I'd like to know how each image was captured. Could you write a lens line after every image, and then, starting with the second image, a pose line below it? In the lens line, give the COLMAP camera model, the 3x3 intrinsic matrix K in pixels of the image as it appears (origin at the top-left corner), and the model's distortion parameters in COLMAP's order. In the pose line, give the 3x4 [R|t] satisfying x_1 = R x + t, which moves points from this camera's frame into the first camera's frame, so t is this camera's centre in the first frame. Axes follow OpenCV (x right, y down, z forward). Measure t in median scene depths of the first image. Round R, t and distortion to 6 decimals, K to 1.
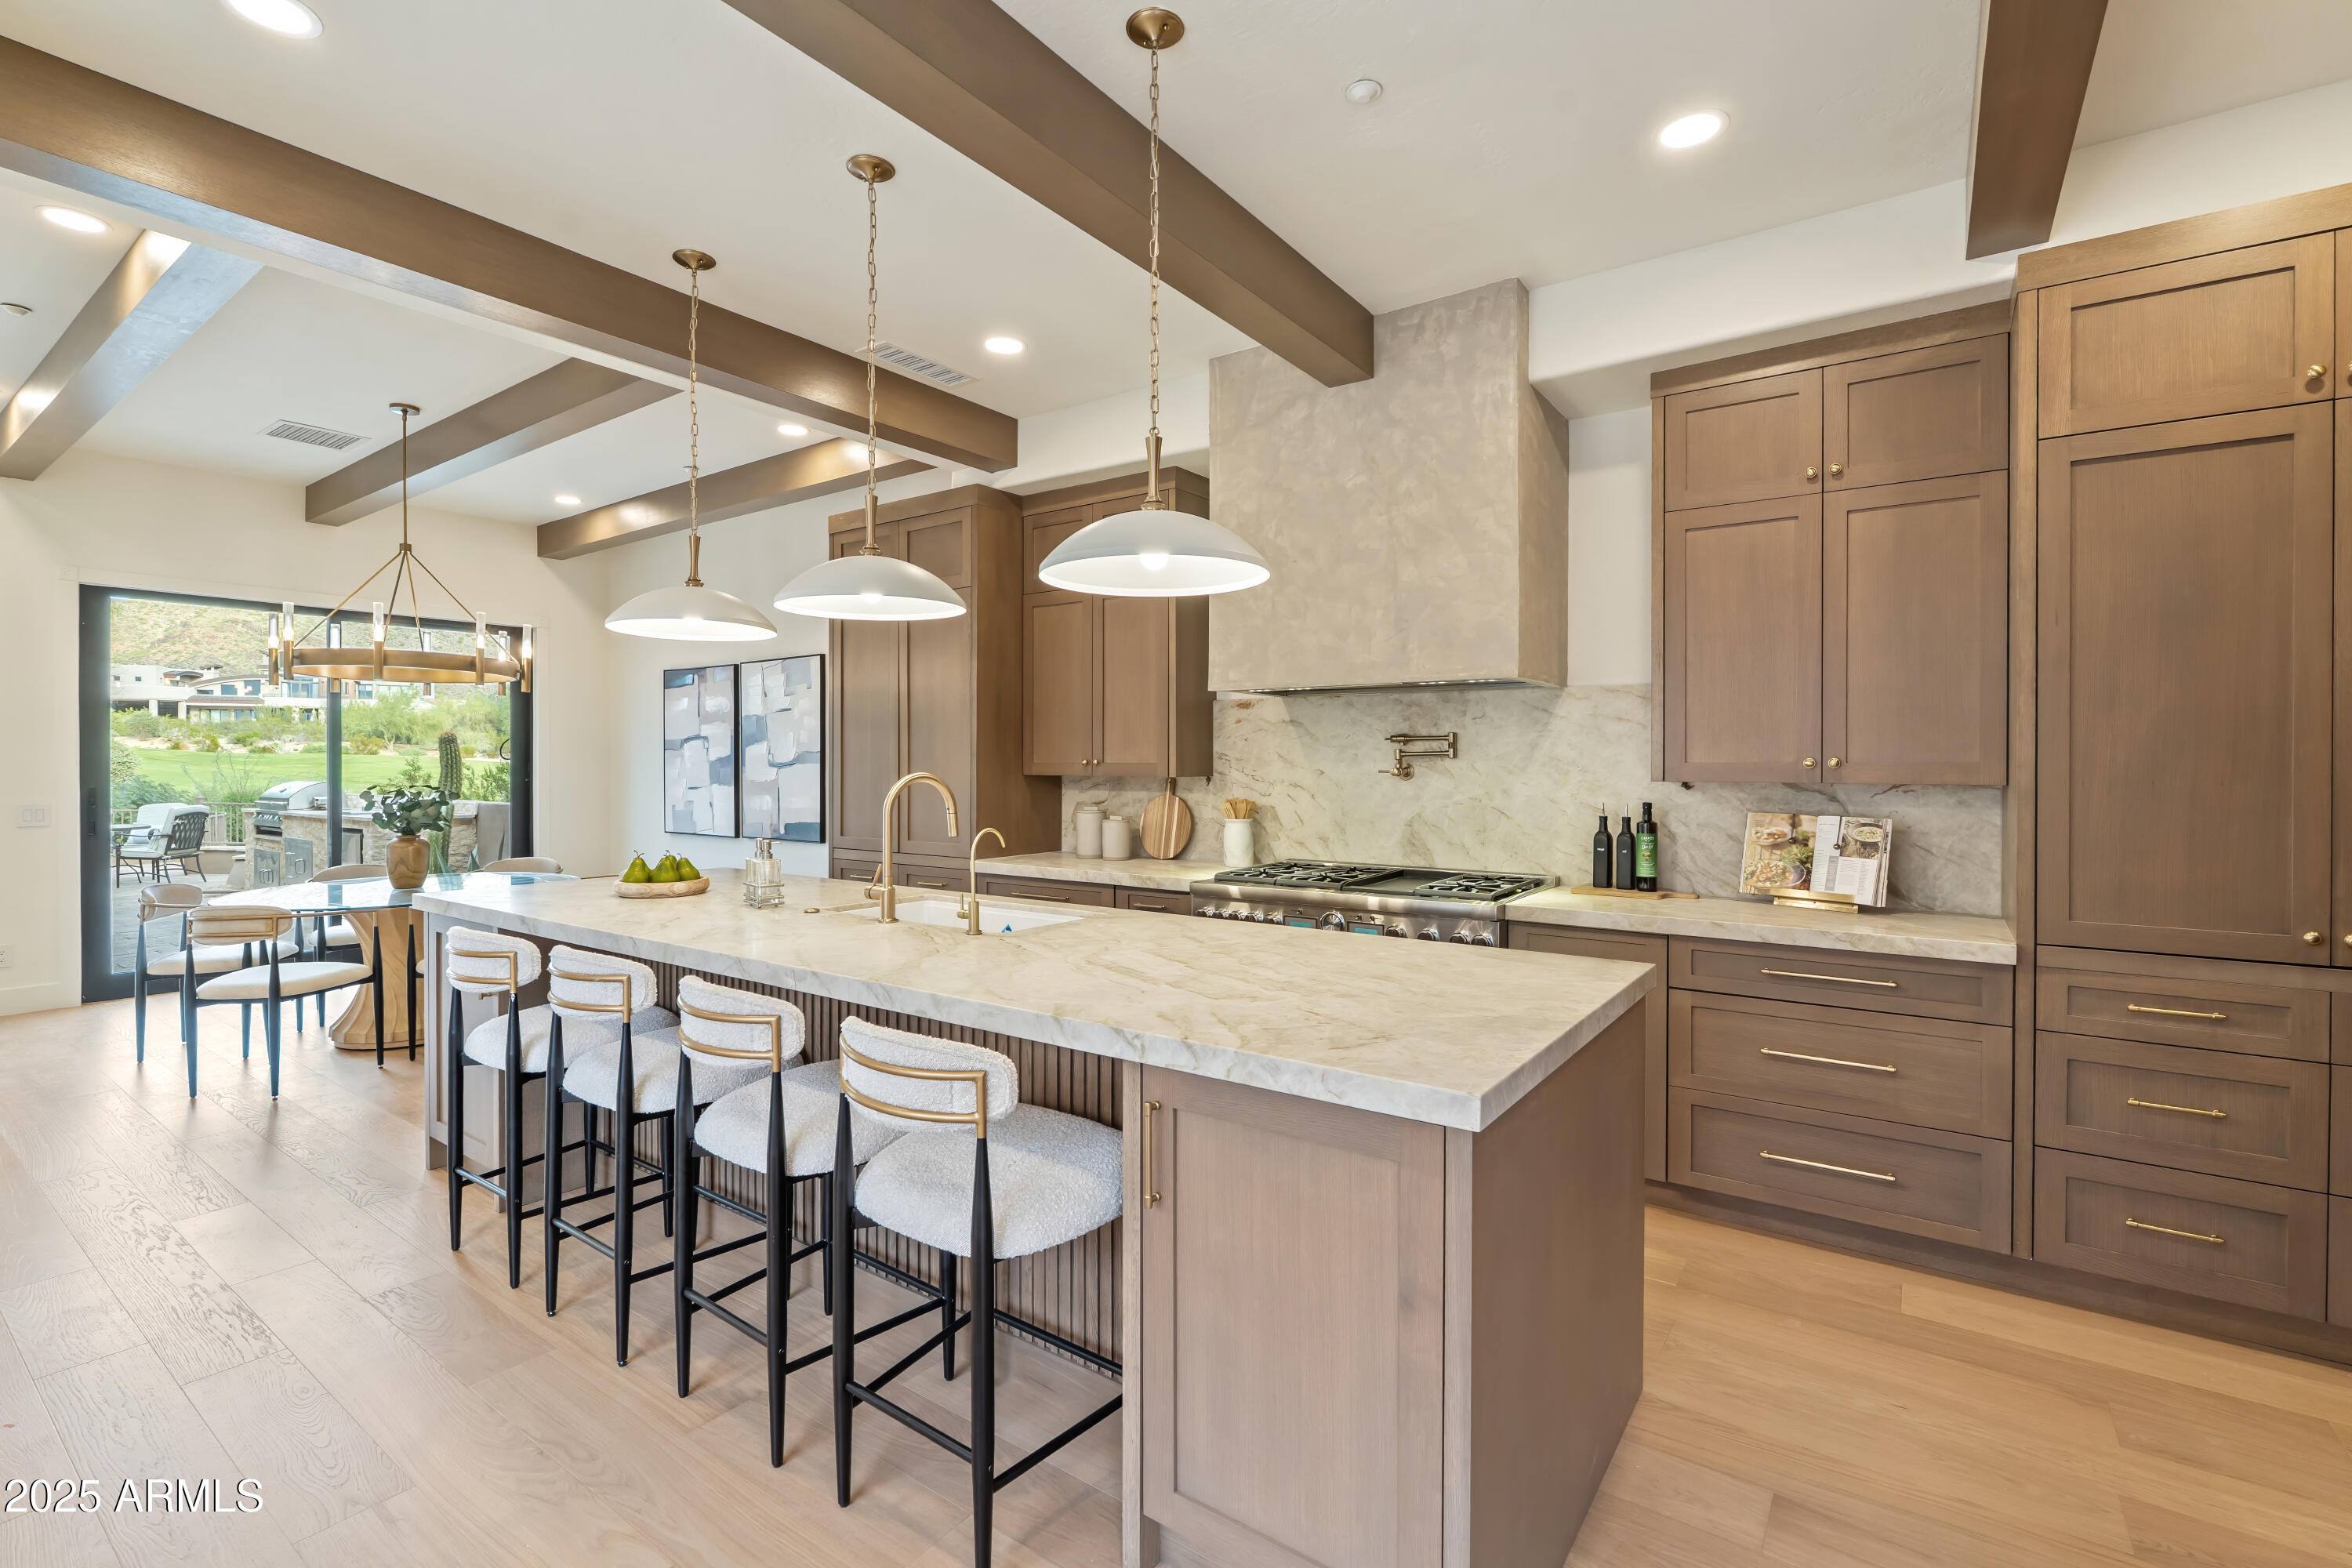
lens RADIAL K [[1043.8, 0, 1165.6], [0, 1043.8, 779.0], [0, 0, 1]] dist [-0.008675, 0.000398]
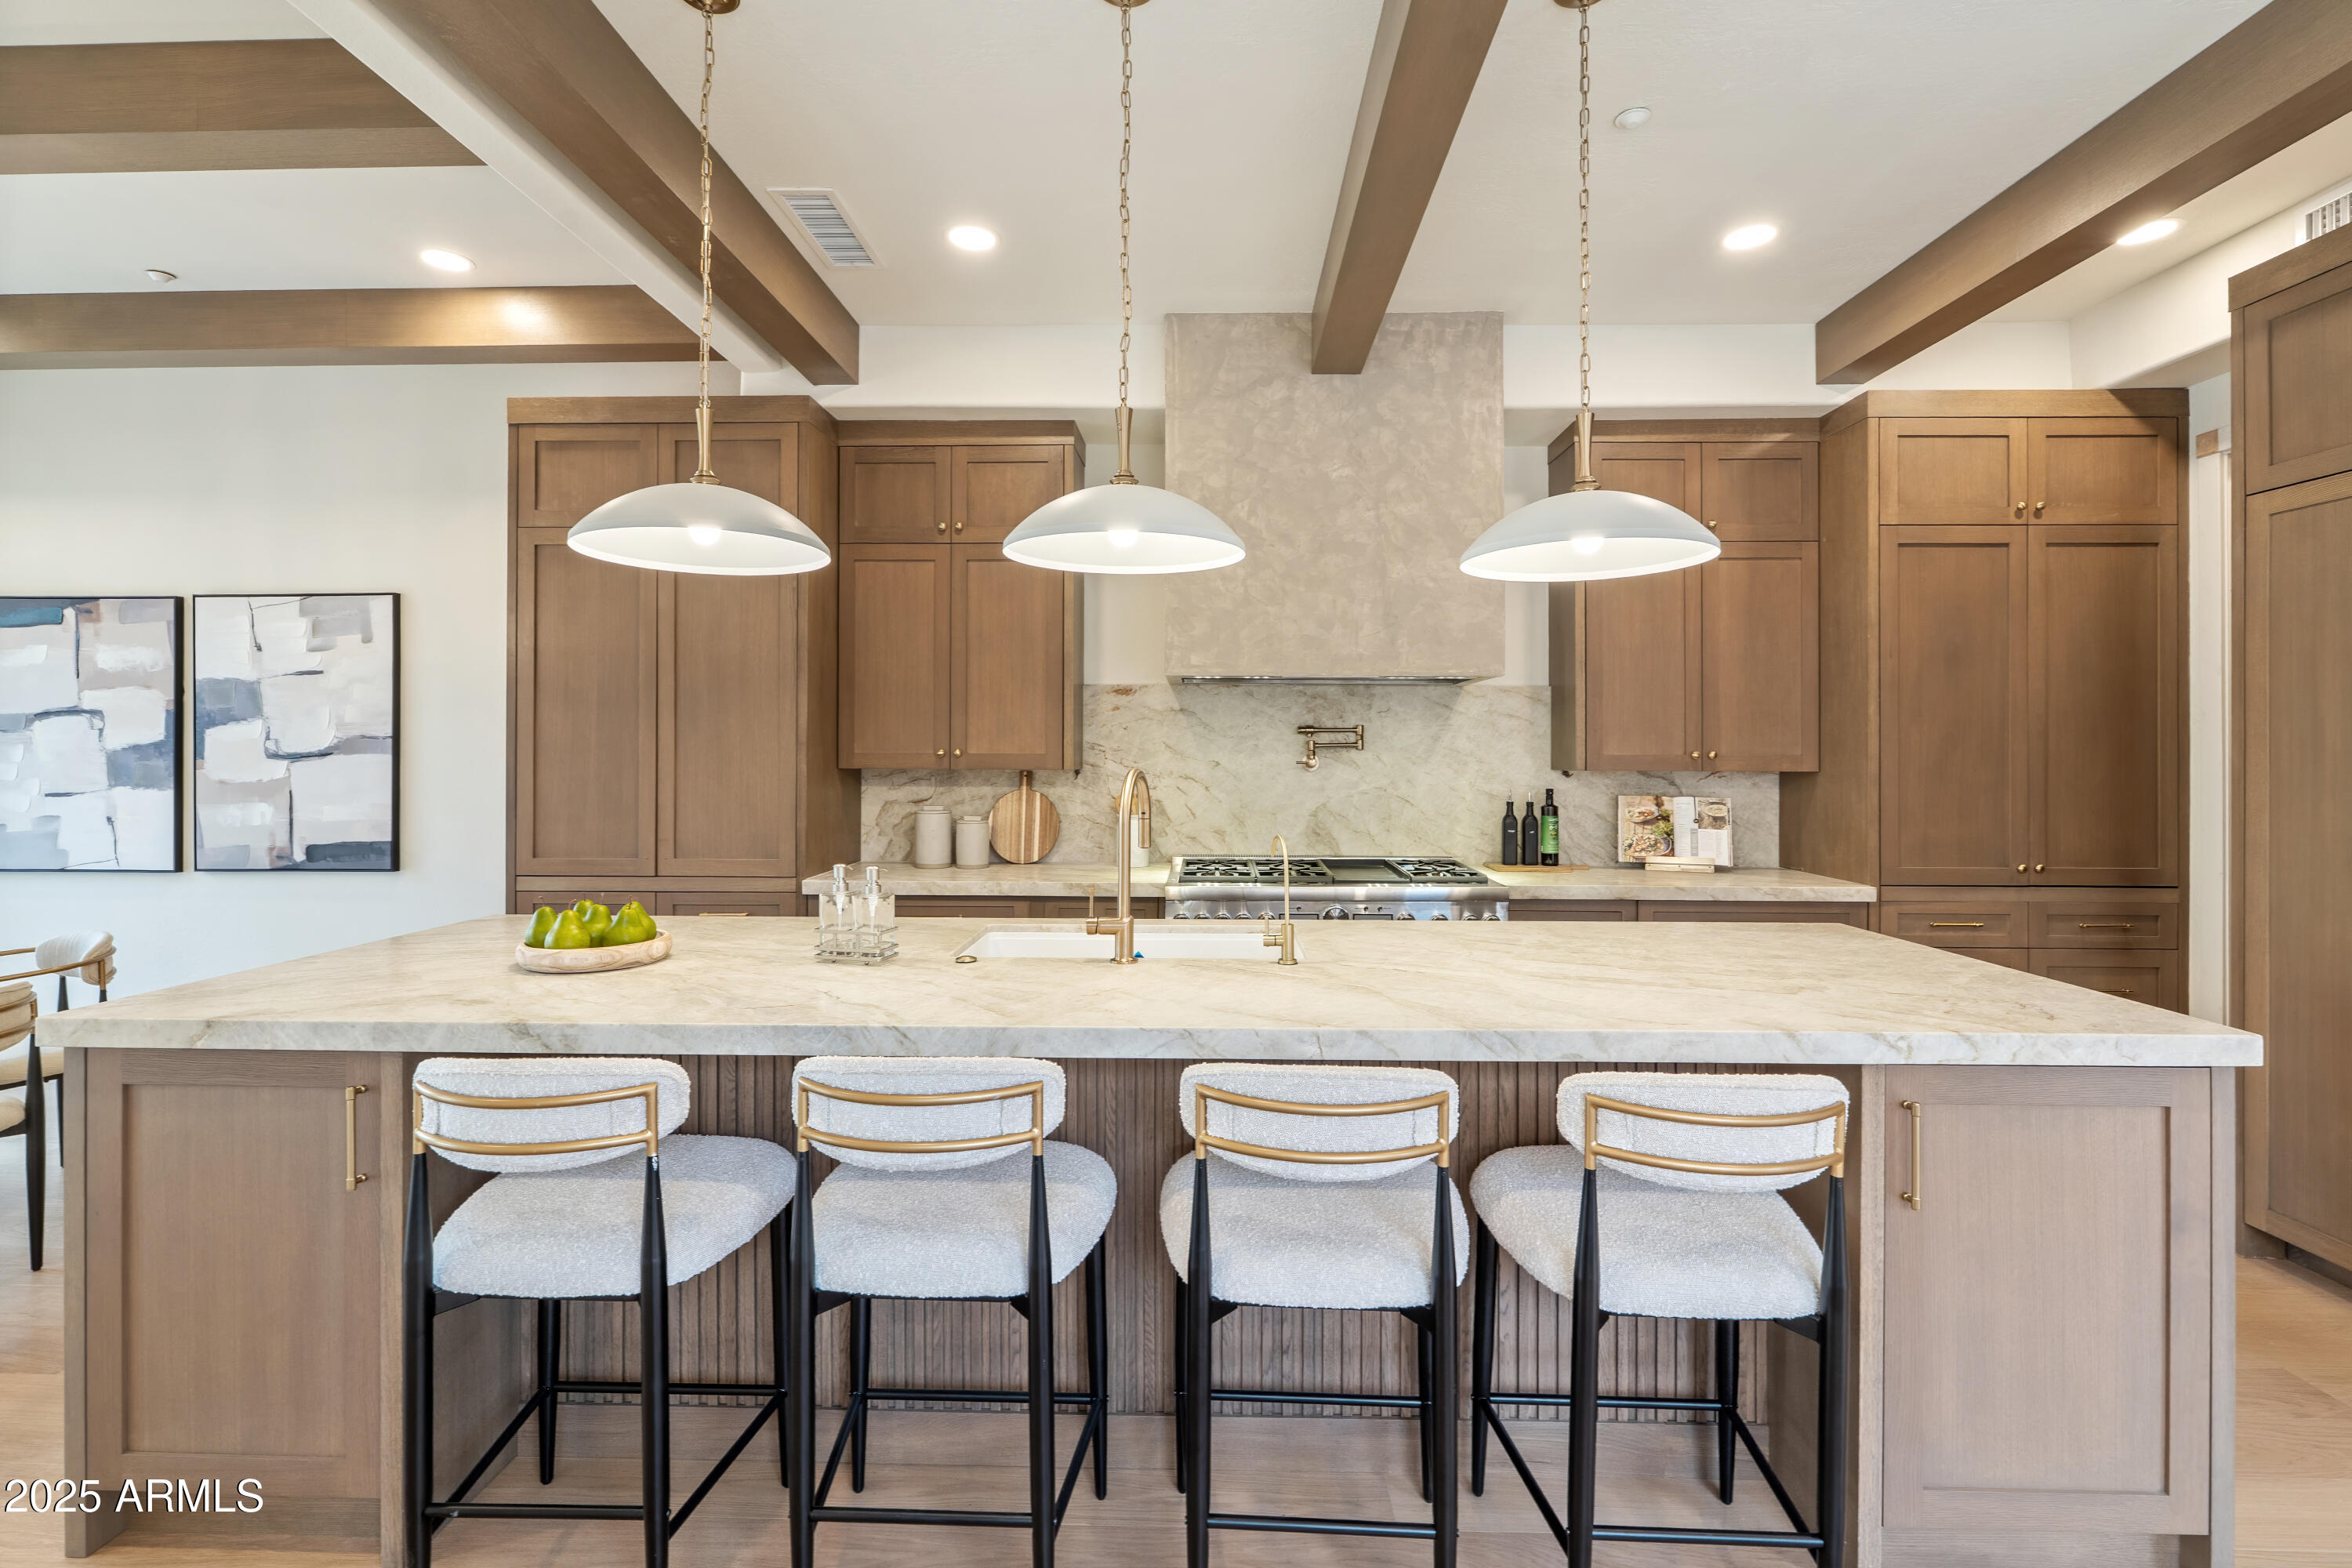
lens RADIAL K [[1043.8, 0, 1196.7], [0, 1043.8, 757.3], [0, 0, 1]] dist [-0.008675, 0.000398]
pose [[0.824765, -0.000344, 0.565476, -0.413721], [0.007327, 0.999922, -0.010077, -0.003033], [-0.565429, 0.012454, 0.824703, 0.213061]]
